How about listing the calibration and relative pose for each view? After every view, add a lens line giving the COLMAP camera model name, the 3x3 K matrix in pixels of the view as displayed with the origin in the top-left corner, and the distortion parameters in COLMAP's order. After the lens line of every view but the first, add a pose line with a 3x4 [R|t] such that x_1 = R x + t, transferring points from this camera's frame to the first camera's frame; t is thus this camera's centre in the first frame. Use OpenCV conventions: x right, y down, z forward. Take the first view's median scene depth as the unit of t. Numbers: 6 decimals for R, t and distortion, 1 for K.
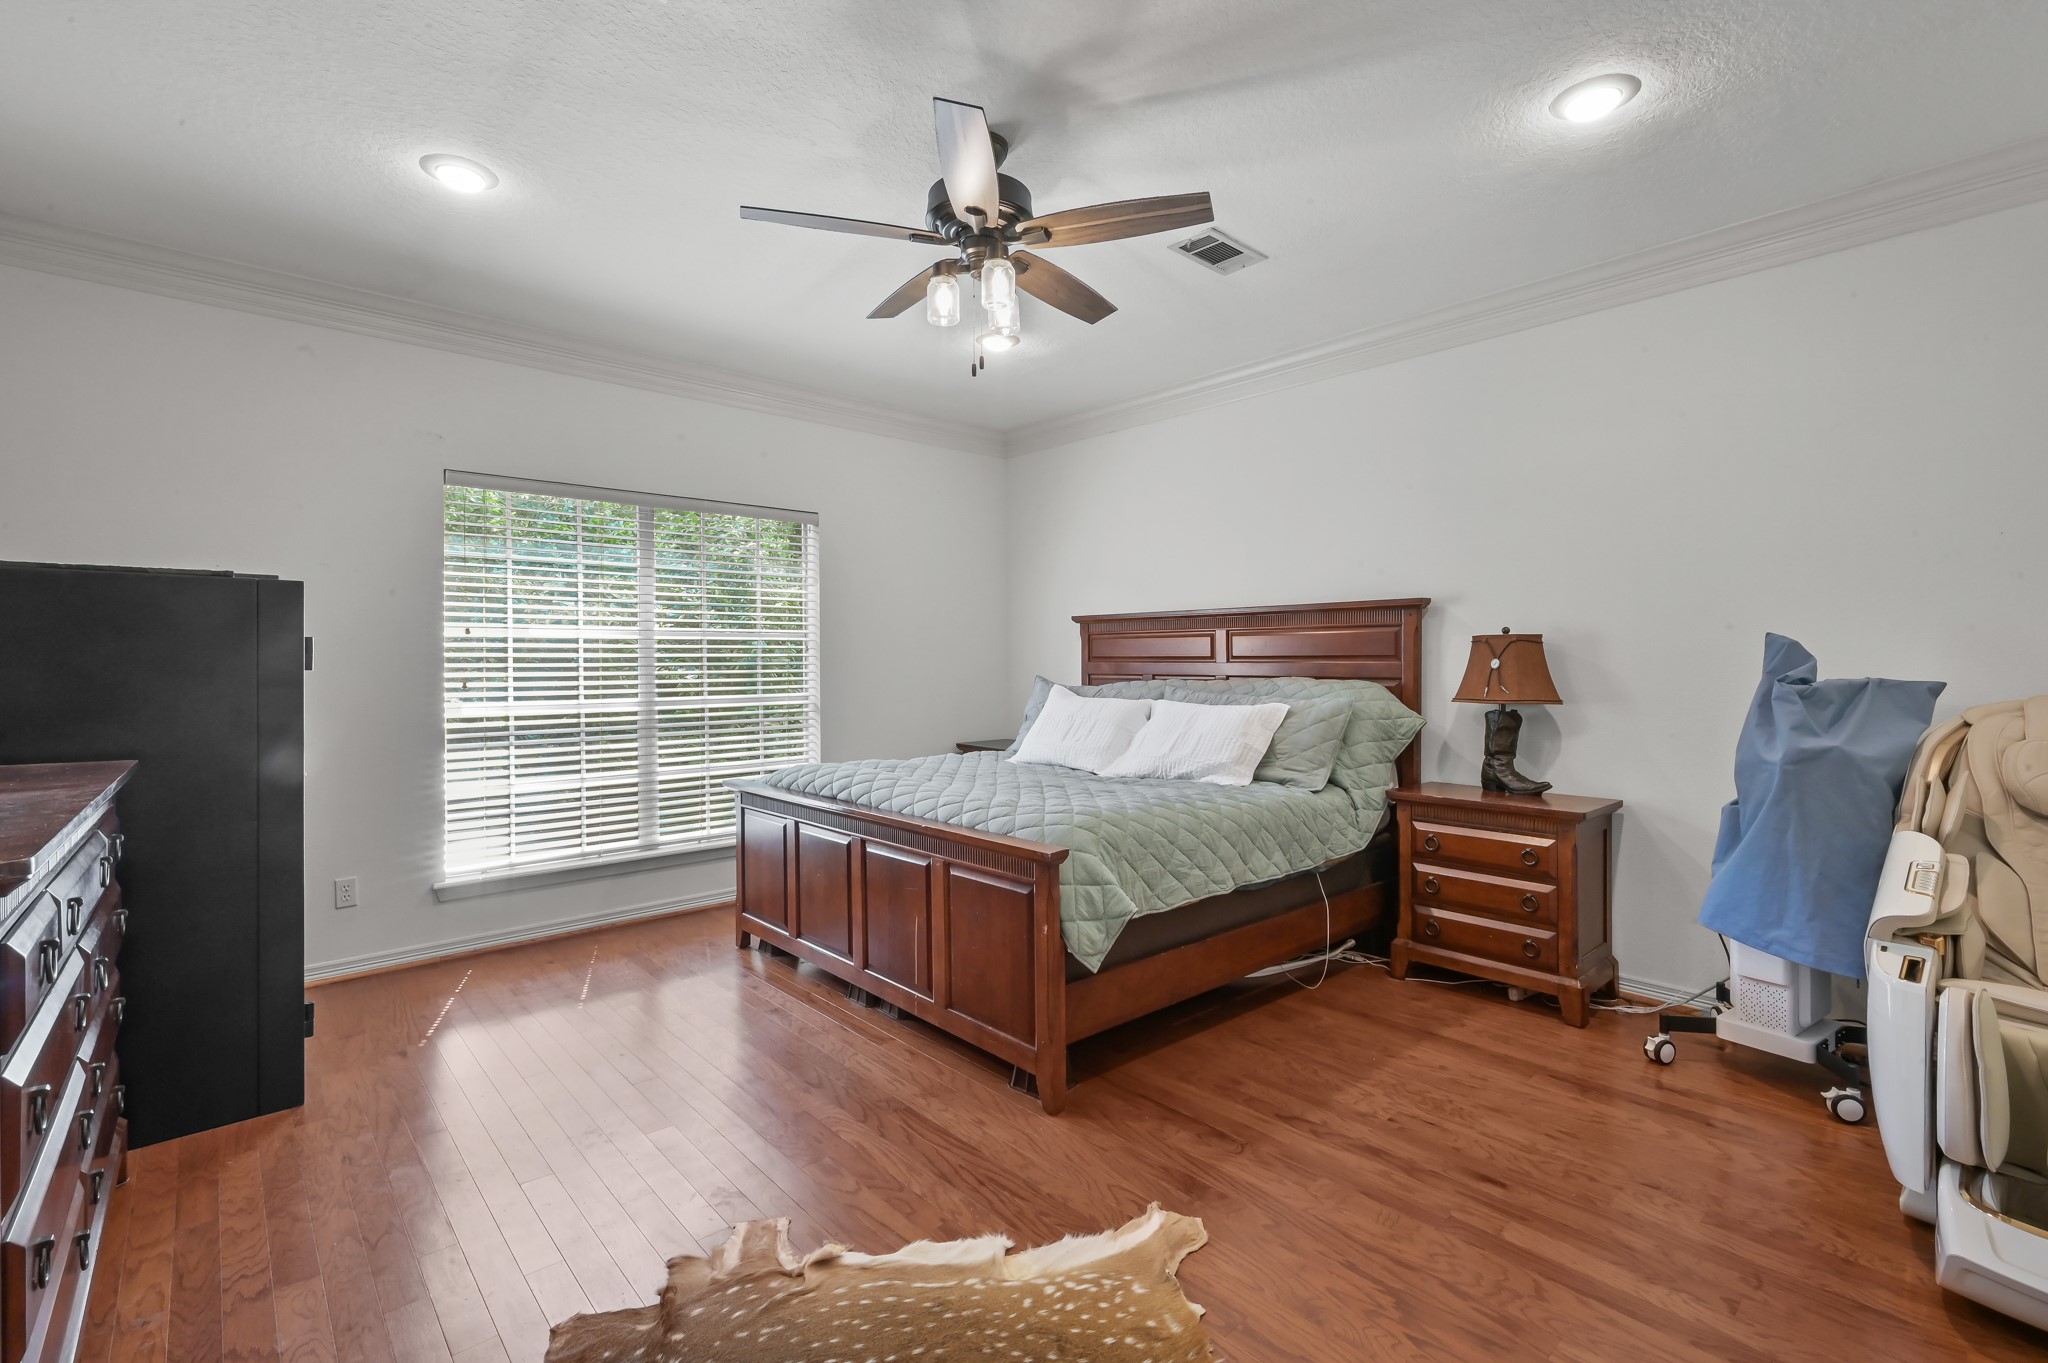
lens RADIAL K [[895.9, 0, 1043.0], [0, 895.9, 671.7], [0, 0, 1]] dist [0.001768, -0.000006]
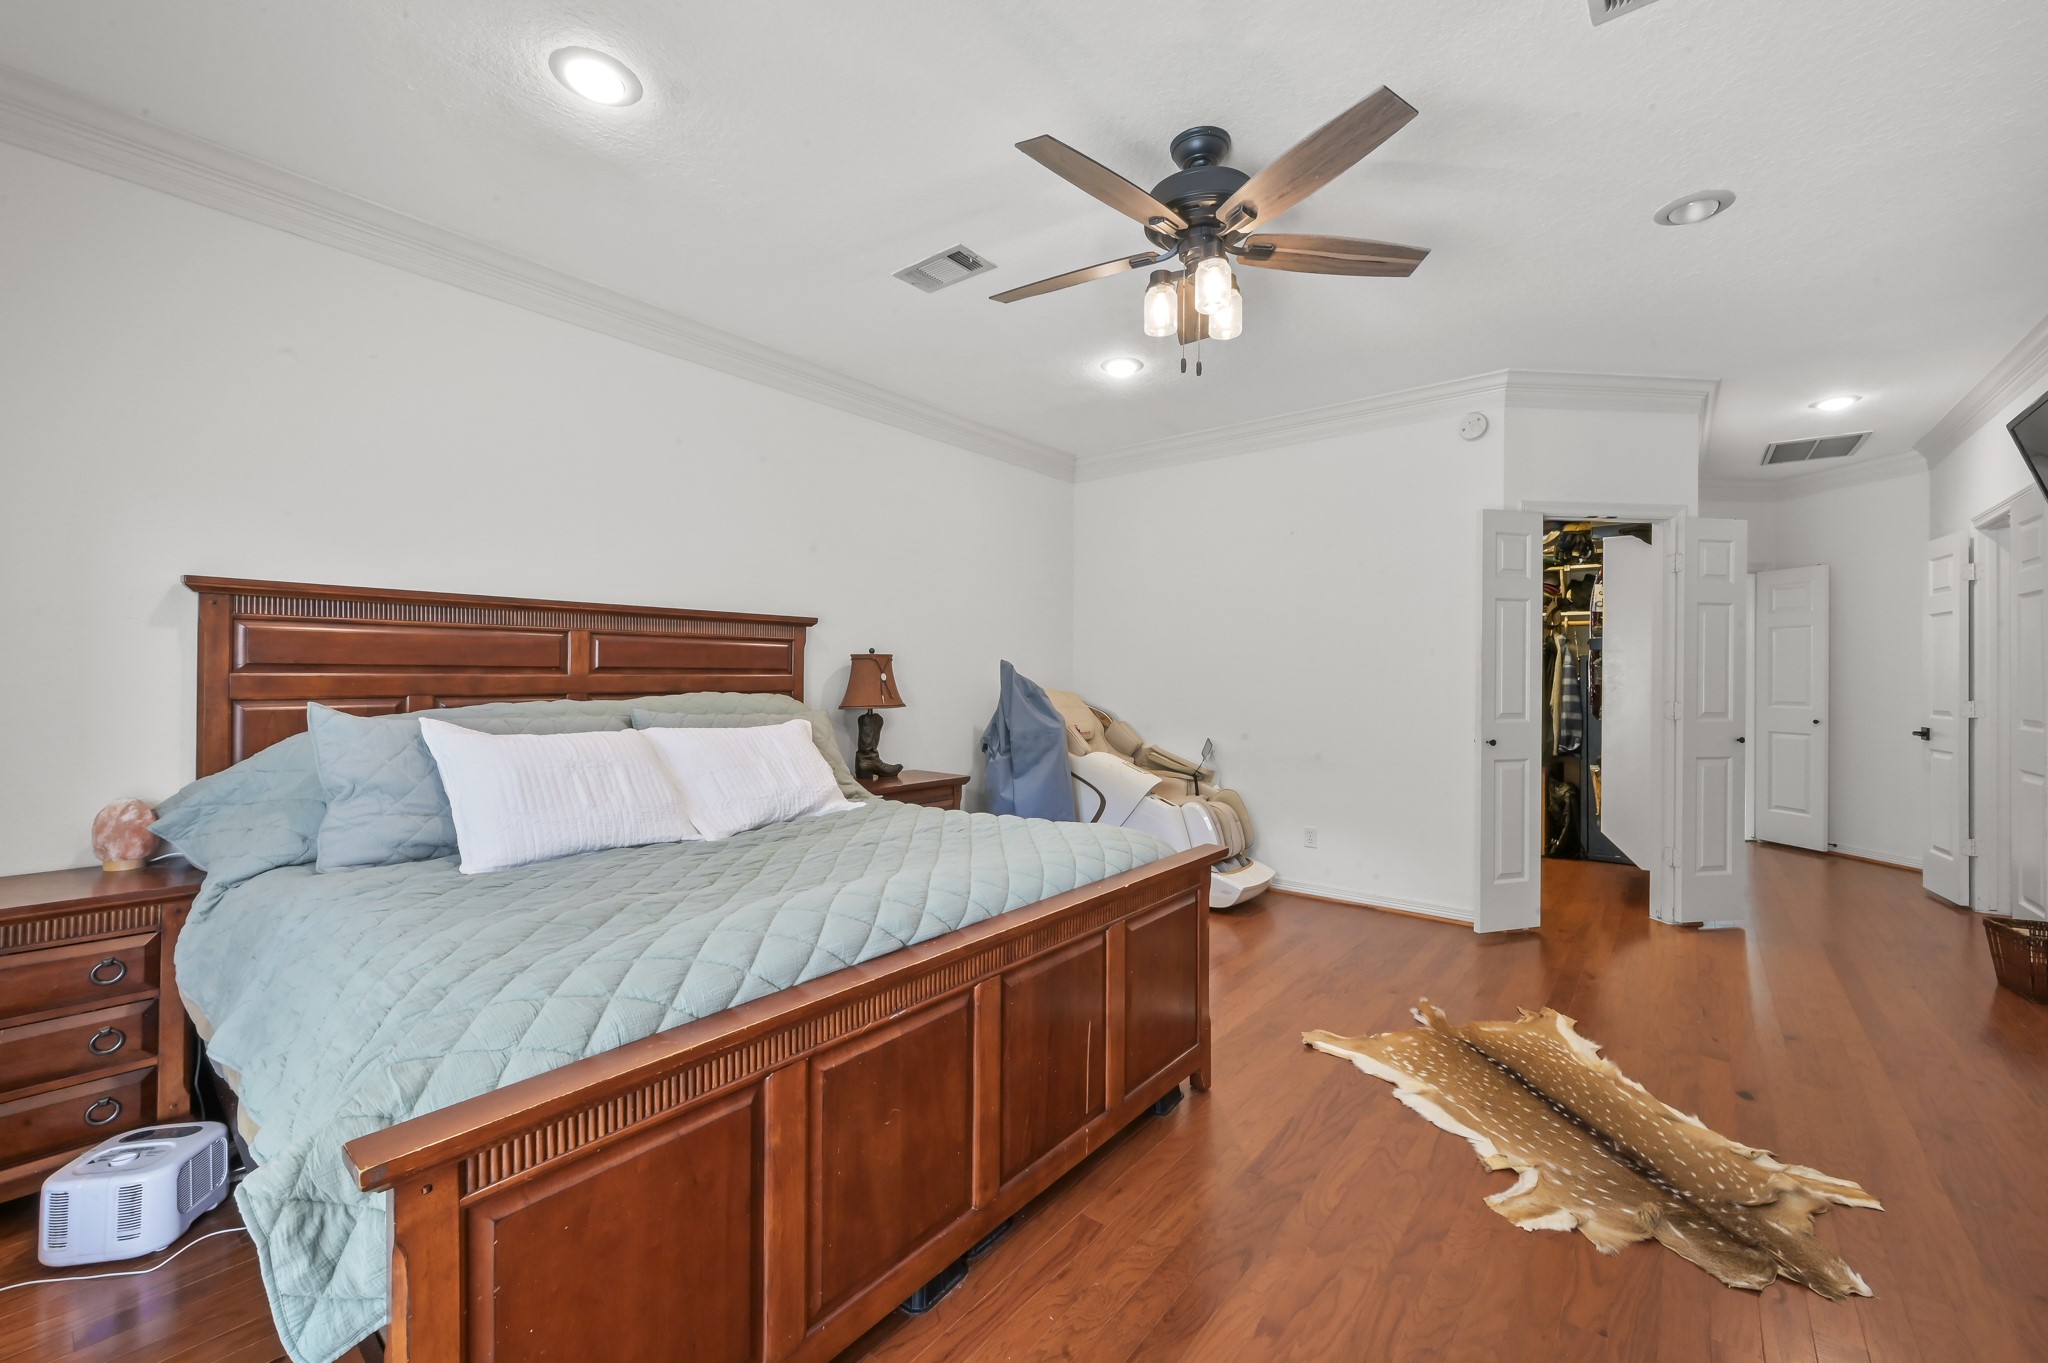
lens RADIAL K [[819.1, 0, 1022.9], [0, 819.1, 676.9], [0, 0, 1]] dist [0.000520, -0.000057]
pose [[-0.136180, -0.002562, 0.990681, -0.730200], [0.008676, 0.999955, 0.003778, -0.012756], [-0.990646, 0.009109, -0.136152, 1.039845]]
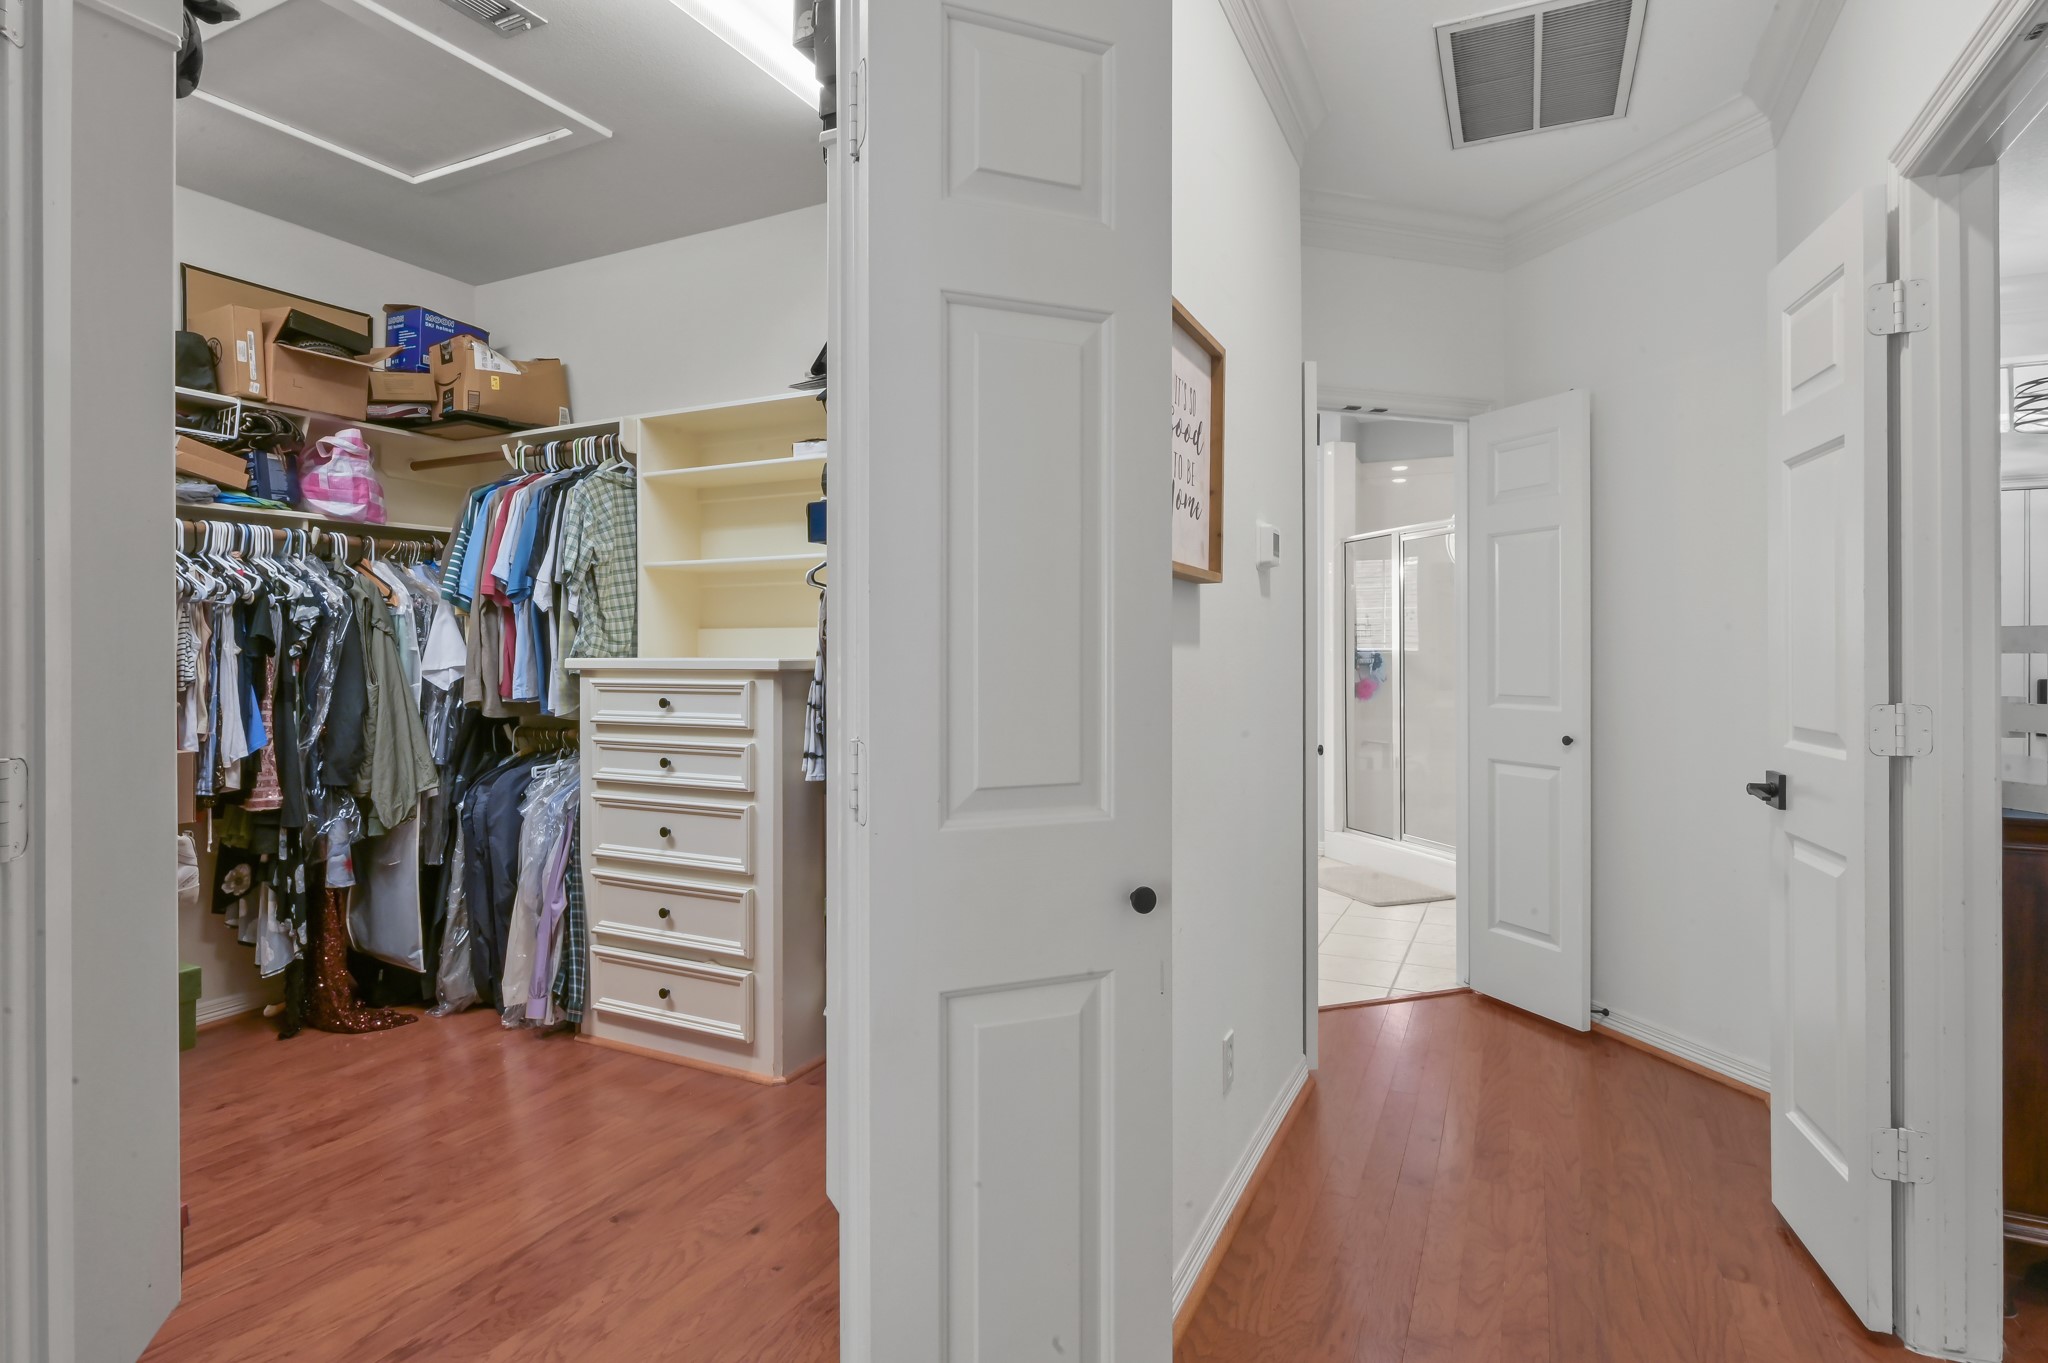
lens RADIAL K [[1049.6, 0, 1030.4], [0, 1049.6, 653.7], [0, 0, 1]] dist [0.002480, 0.000801]
pose [[-0.361303, -0.001442, 0.932447, -0.424754], [0.012721, 0.999898, 0.006476, -0.004097], [-0.932362, 0.014201, -0.361248, 0.603381]]
